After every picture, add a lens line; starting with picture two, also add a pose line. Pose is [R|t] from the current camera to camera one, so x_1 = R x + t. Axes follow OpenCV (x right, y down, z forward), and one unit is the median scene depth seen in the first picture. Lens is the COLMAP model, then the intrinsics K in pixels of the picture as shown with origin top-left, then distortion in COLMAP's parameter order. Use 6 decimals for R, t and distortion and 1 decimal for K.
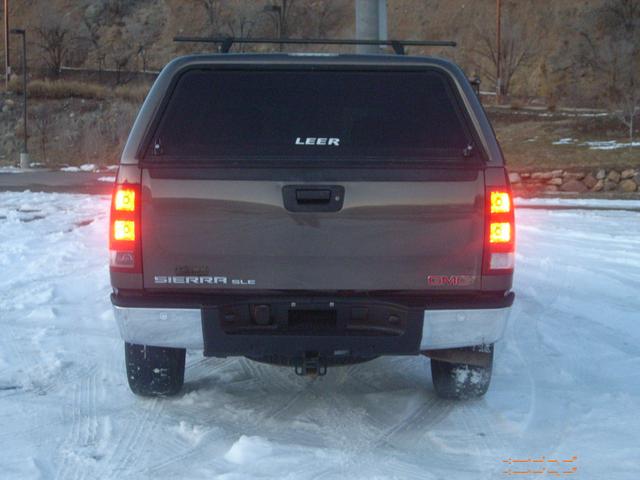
lens RADIAL K [[1186.7, 0, 320.0], [0, 1186.7, 240.3], [0, 0, 1]] dist [-0.221620, 0.000000]
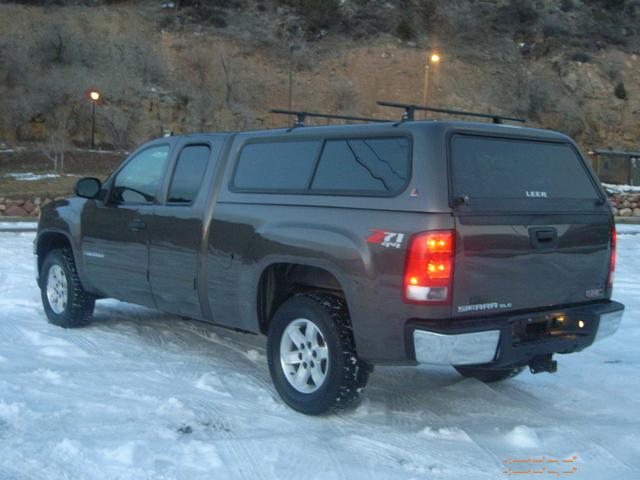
lens RADIAL K [[940.1, 0, 319.7], [0, 940.1, 239.5], [0, 0, 1]] dist [-0.009443, 0.000000]
pose [[0.746530, -0.030222, 0.664665, -0.188586], [0.036790, 0.999315, 0.004117, -0.009980], [-0.664334, 0.021380, 0.747130, 0.082745]]
